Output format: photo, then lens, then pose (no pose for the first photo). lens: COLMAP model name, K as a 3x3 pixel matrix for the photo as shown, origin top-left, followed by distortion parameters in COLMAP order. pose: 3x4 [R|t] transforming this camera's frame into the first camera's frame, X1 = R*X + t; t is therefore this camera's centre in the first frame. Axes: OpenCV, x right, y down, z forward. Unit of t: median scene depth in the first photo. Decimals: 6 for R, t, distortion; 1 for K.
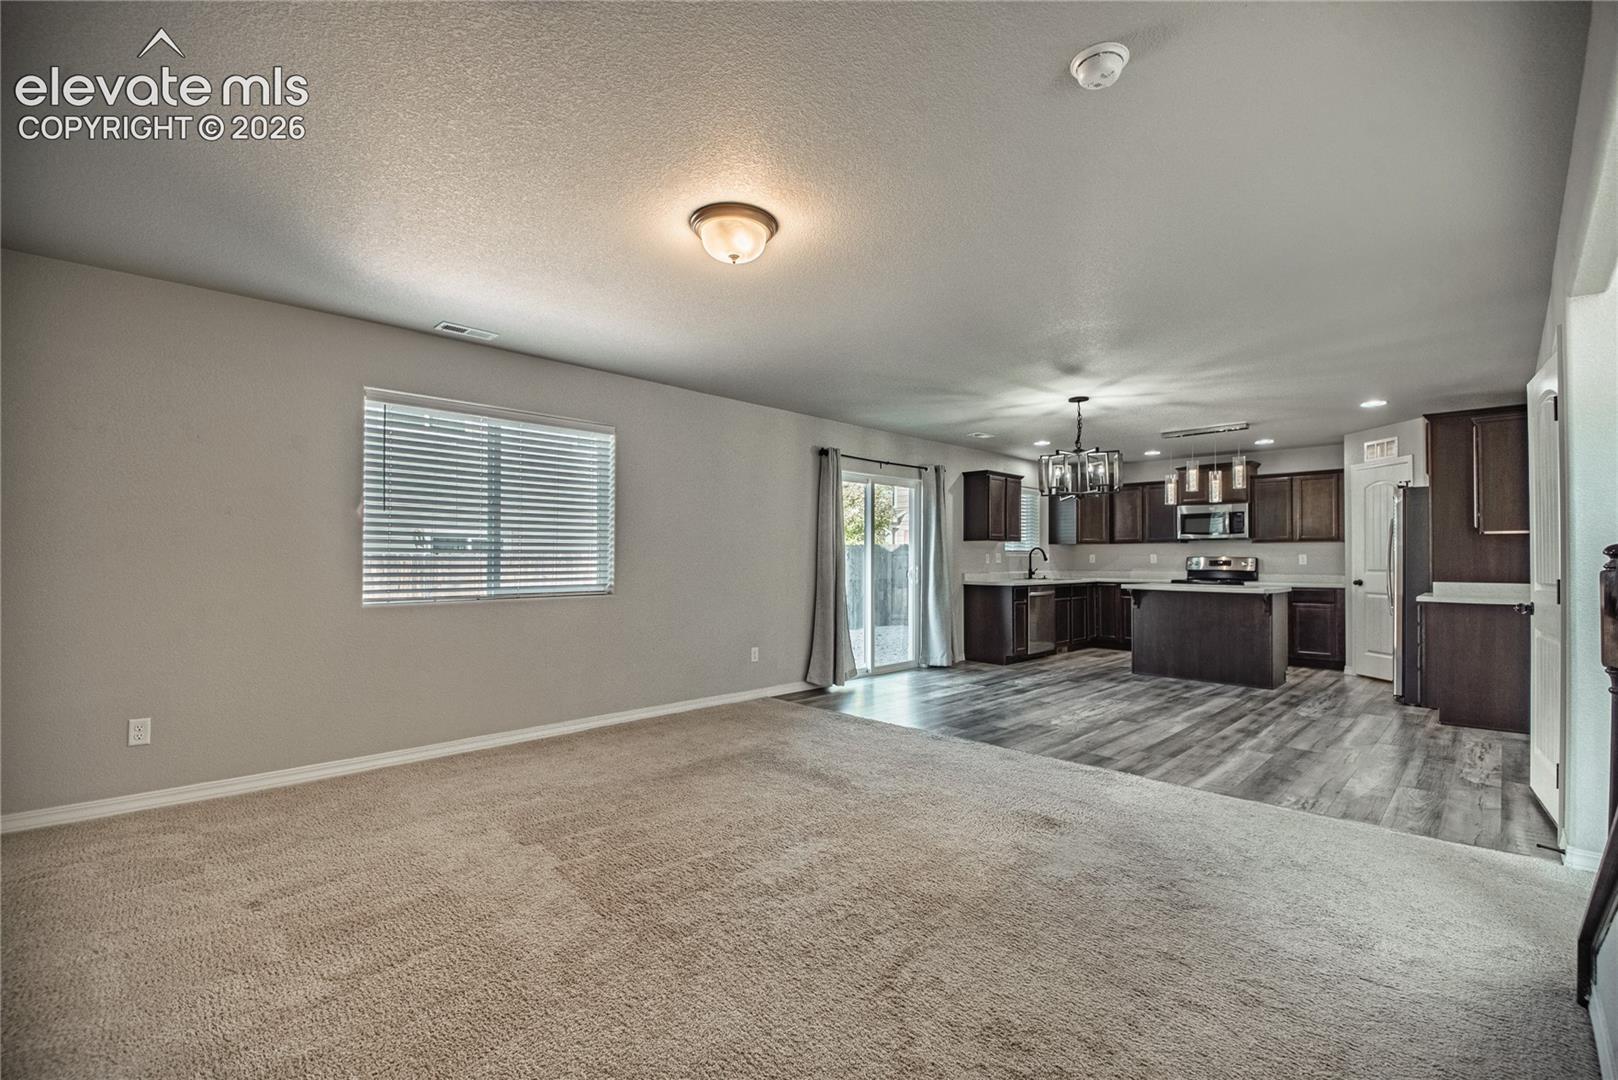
lens RADIAL K [[703.5, 0, 819.5], [0, 703.5, 548.2], [0, 0, 1]] dist [0.022235, -0.002790]
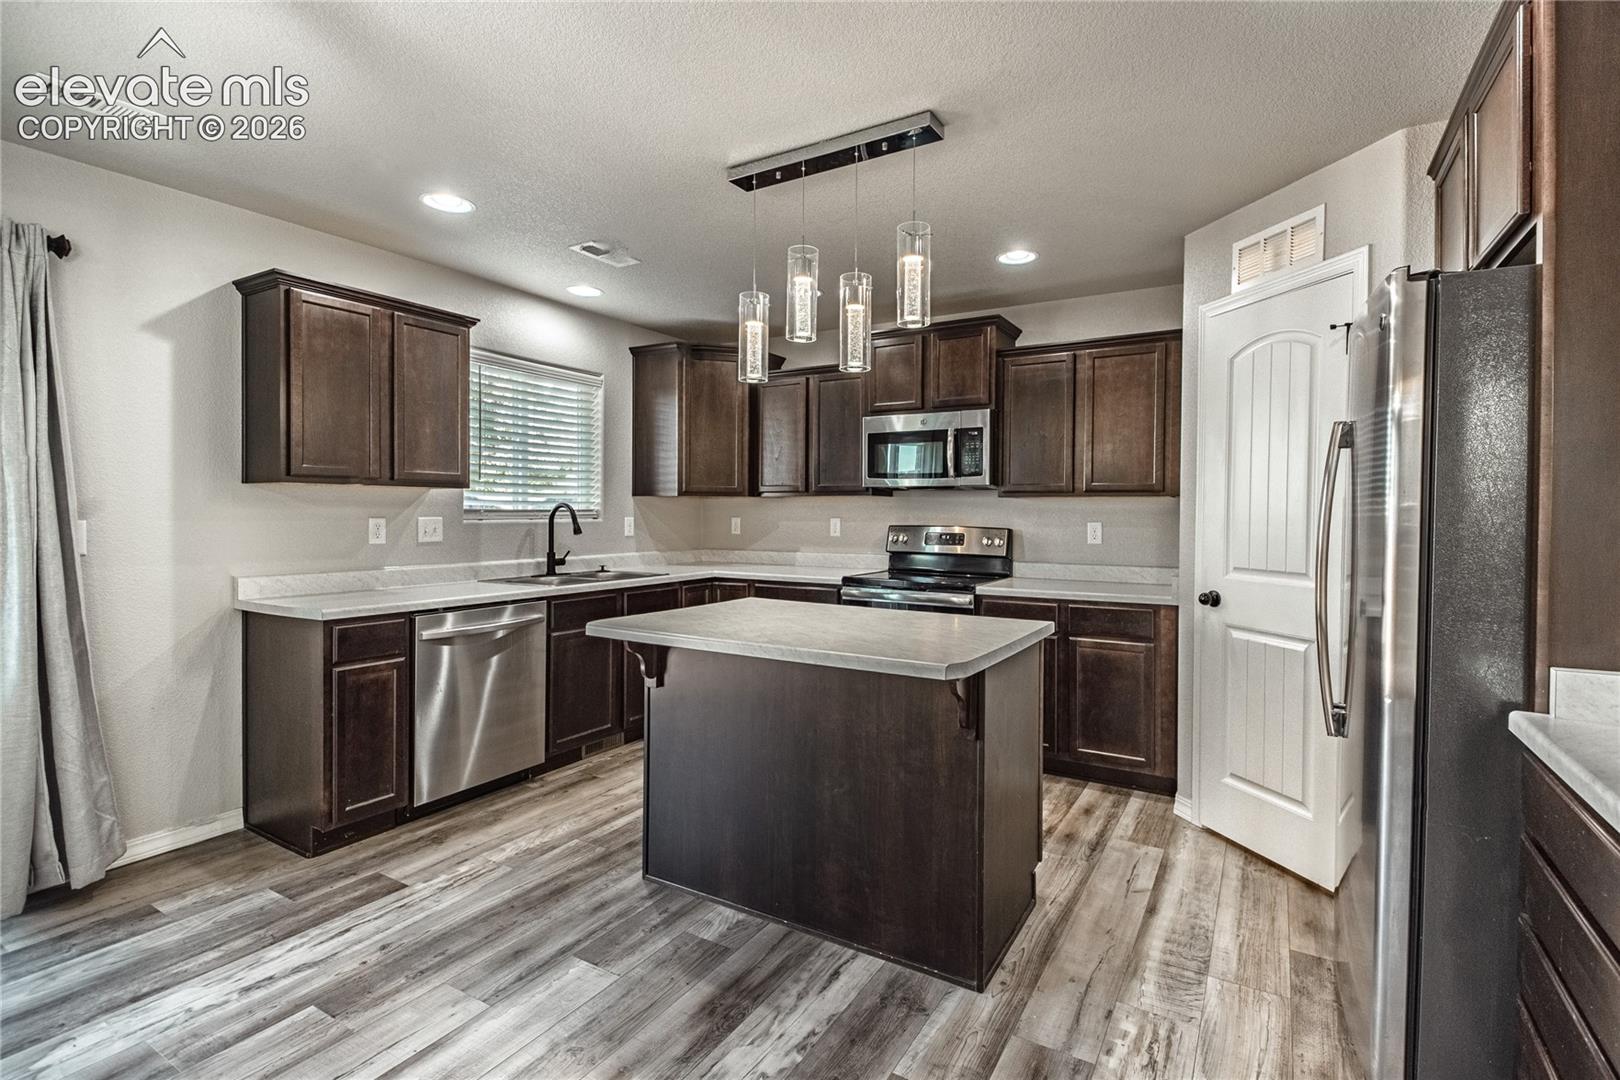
lens RADIAL K [[751.7, 0, 839.7], [0, 751.7, 516.8], [0, 0, 1]] dist [0.003066, -0.006956]
pose [[0.967249, 0.004190, 0.253794, 0.420687], [-0.008963, 0.999804, 0.017654, -0.002721], [-0.253670, -0.019350, 0.967097, 0.603776]]
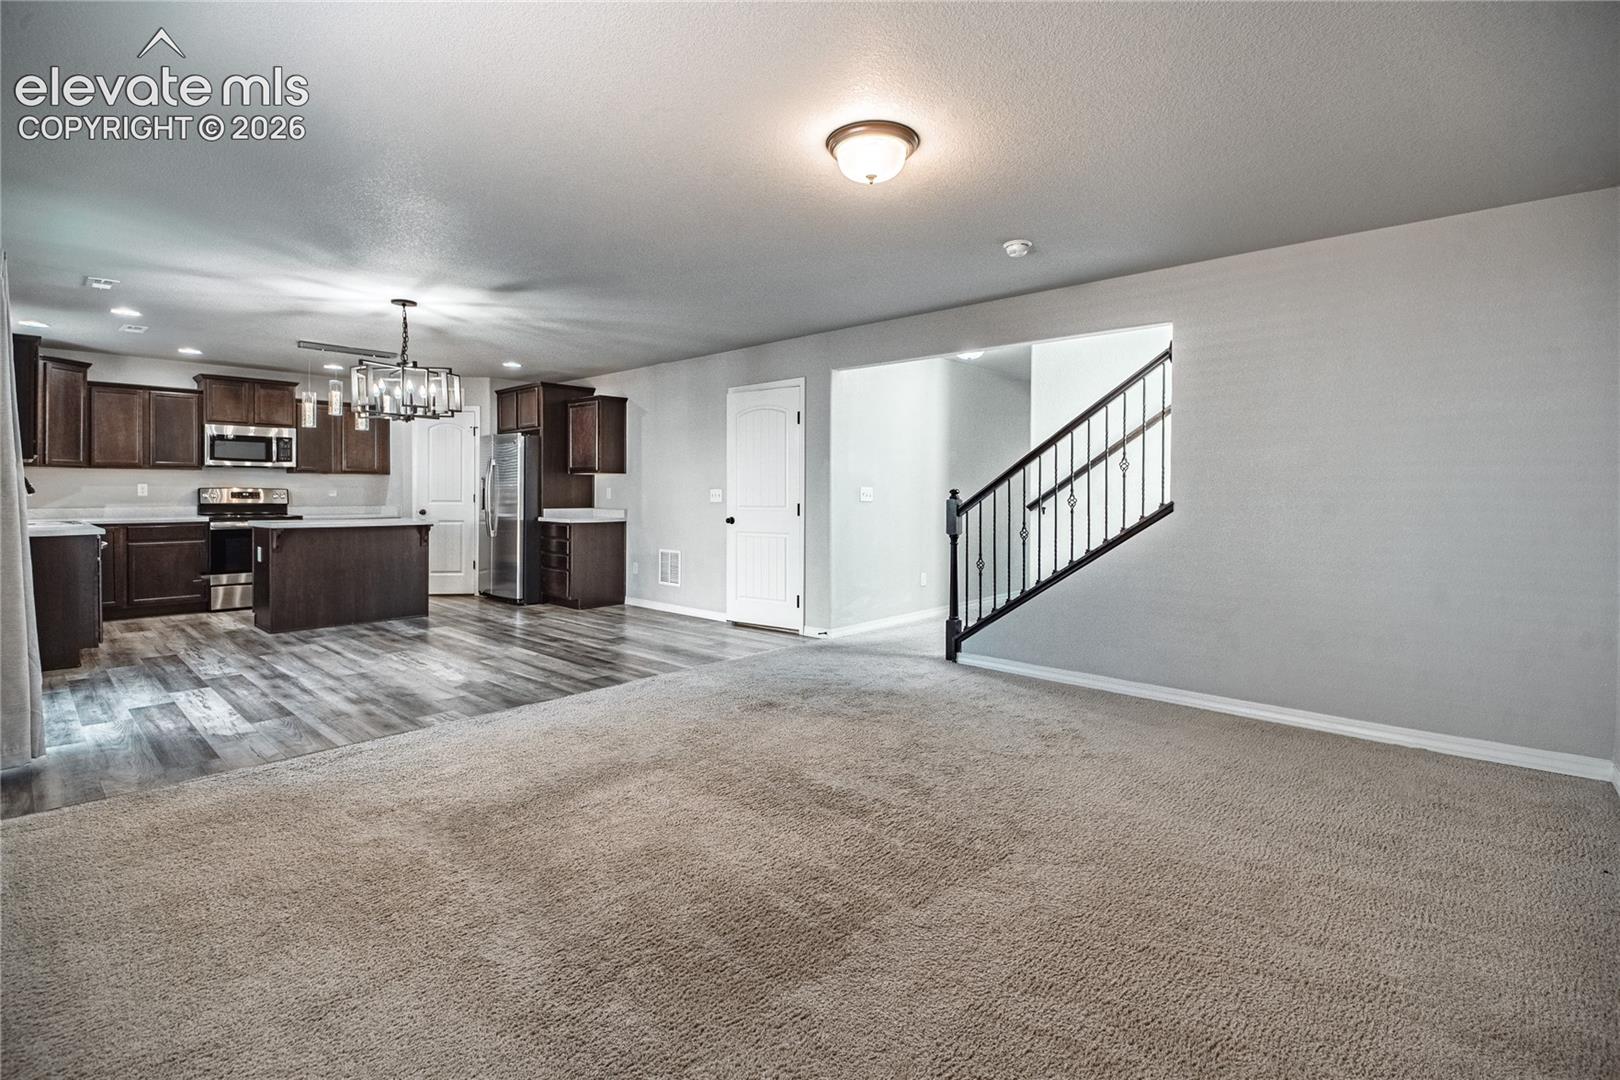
lens RADIAL K [[732.2, 0, 832.7], [0, 732.2, 497.1], [0, 0, 1]] dist [-0.020304, -0.001360]
pose [[-0.058760, -0.009419, 0.998228, -0.392802], [-0.016810, 0.999823, 0.008445, 0.004545], [-0.998131, -0.016284, -0.058908, 0.395950]]
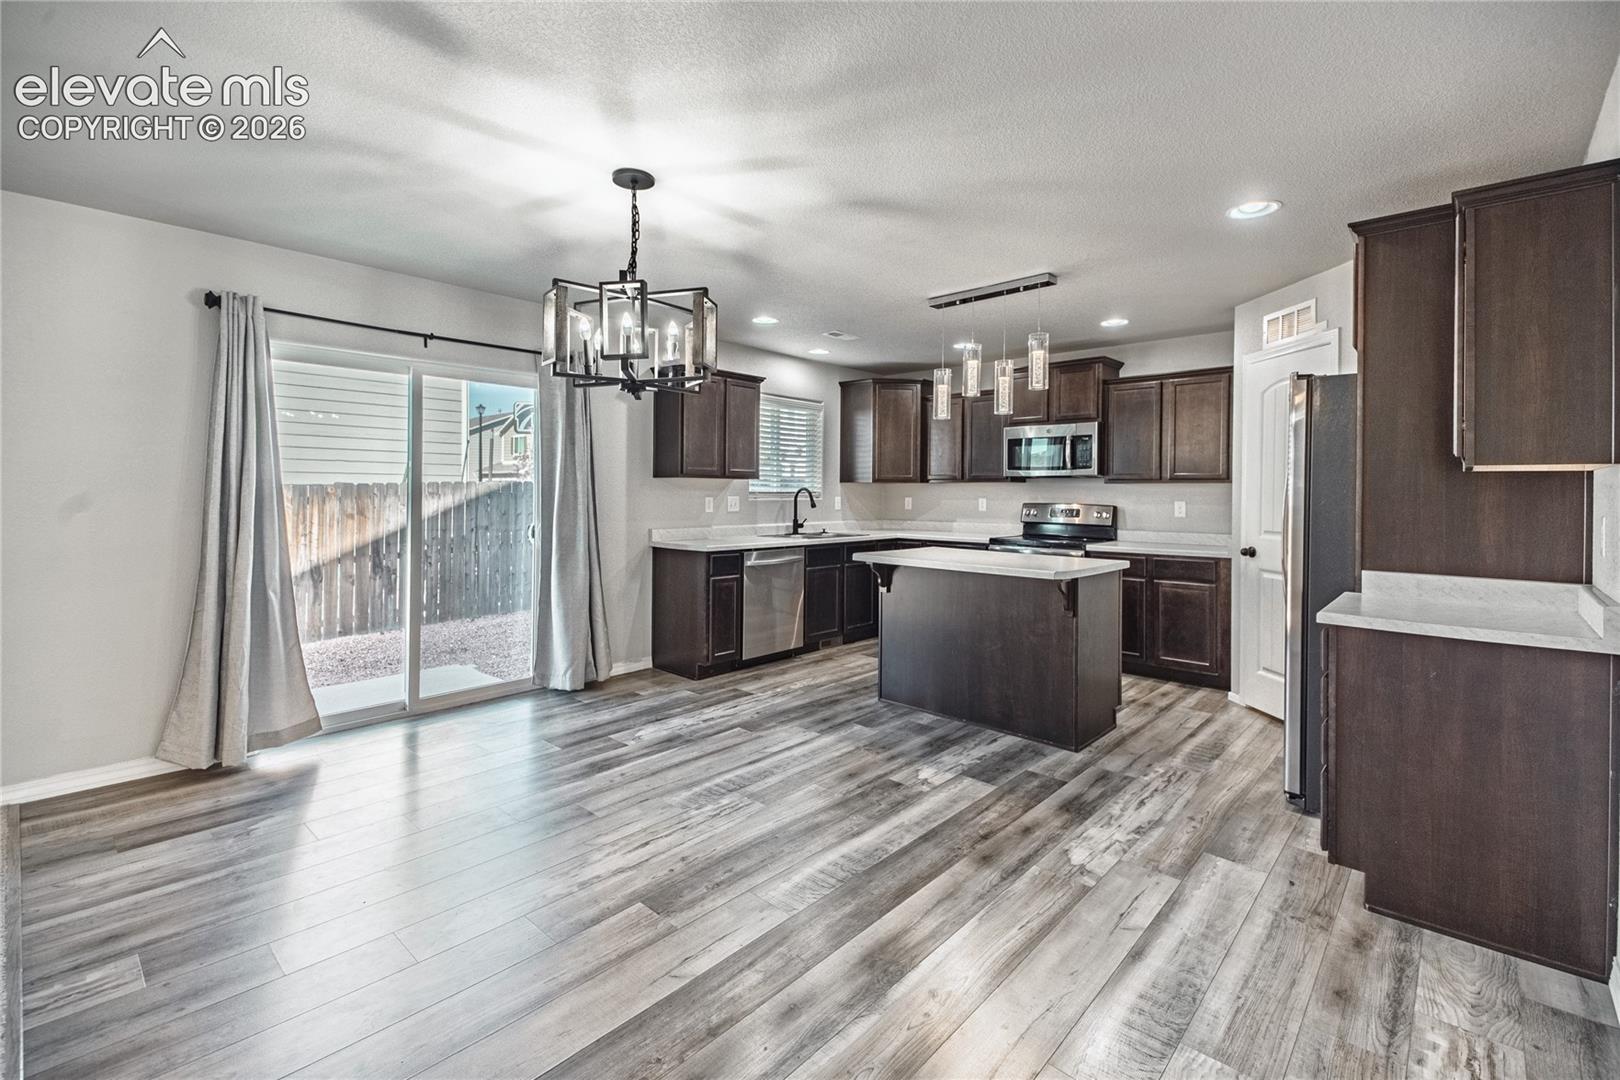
lens RADIAL K [[704.4, 0, 802.9], [0, 704.4, 489.6], [0, 0, 1]] dist [0.022235, -0.002790]
pose [[0.999766, 0.006979, 0.020470, 0.347541], [-0.007154, 0.999938, 0.008490, -0.005714], [-0.020410, -0.008635, 0.999754, 0.387503]]
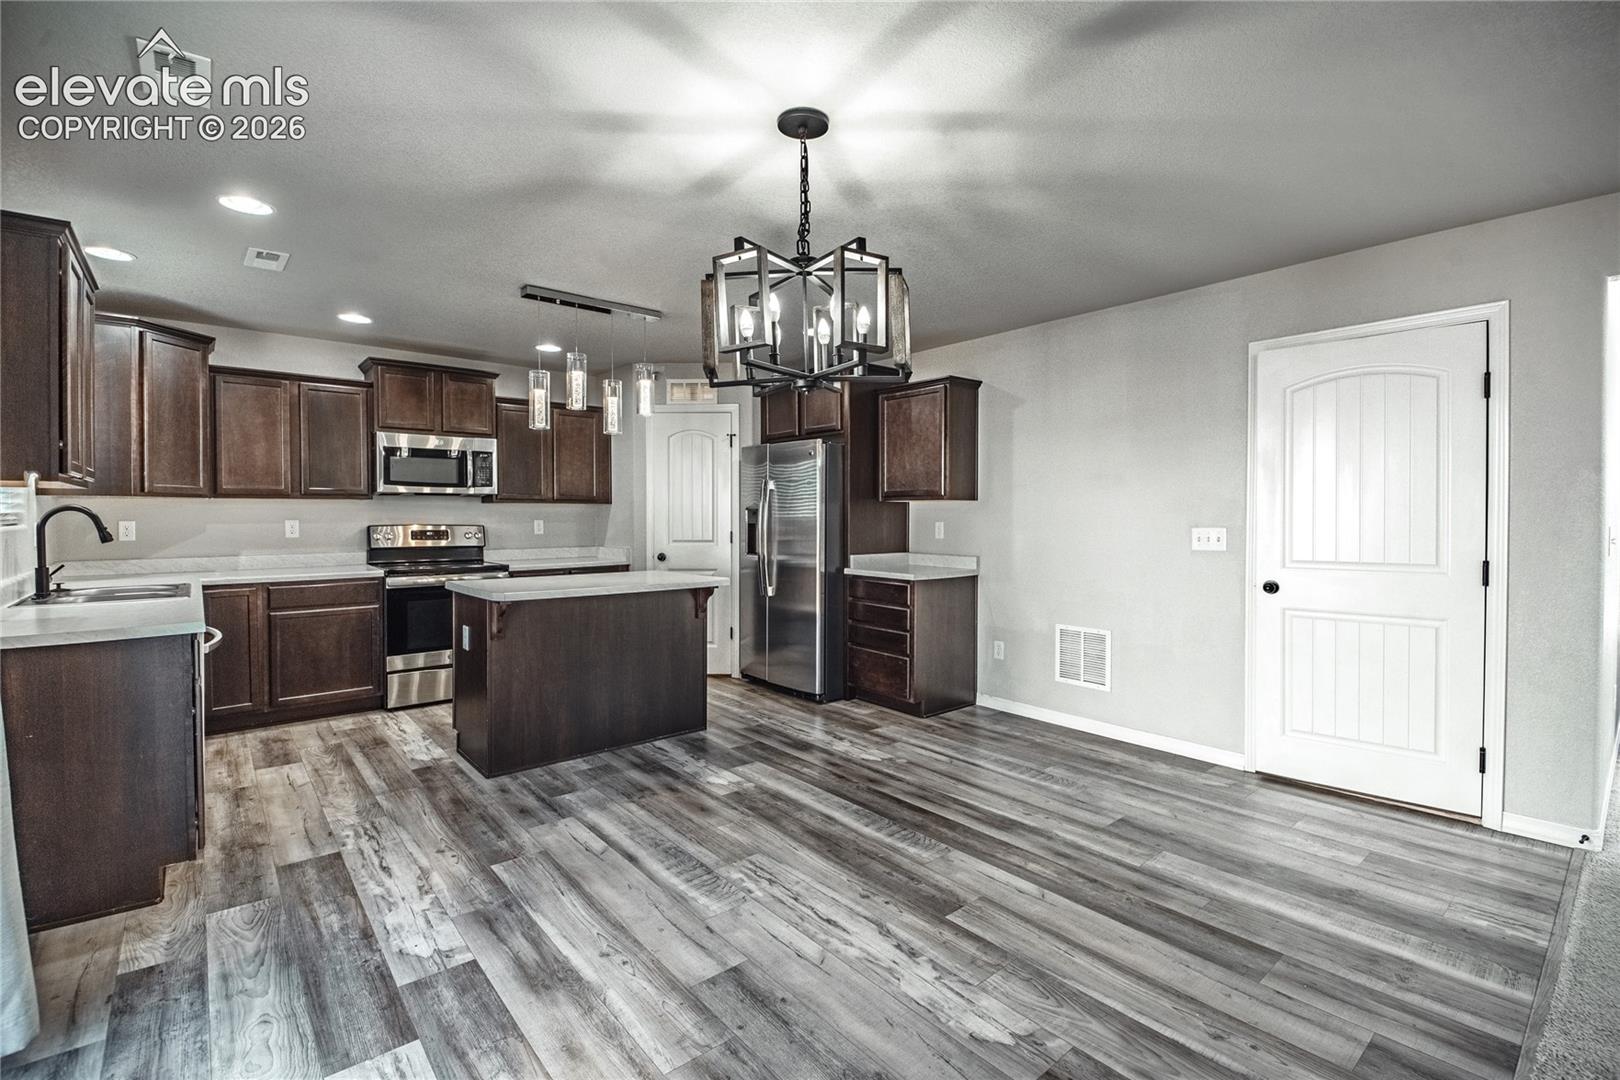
lens RADIAL K [[727.9, 0, 818.3], [0, 727.9, 527.1], [0, 0, 1]] dist [0.015380, -0.003602]
pose [[0.098082, -0.019339, 0.994990, -0.017705], [-0.011977, 0.999716, 0.020612, -0.002819], [-0.995106, -0.013938, 0.097823, 0.702220]]
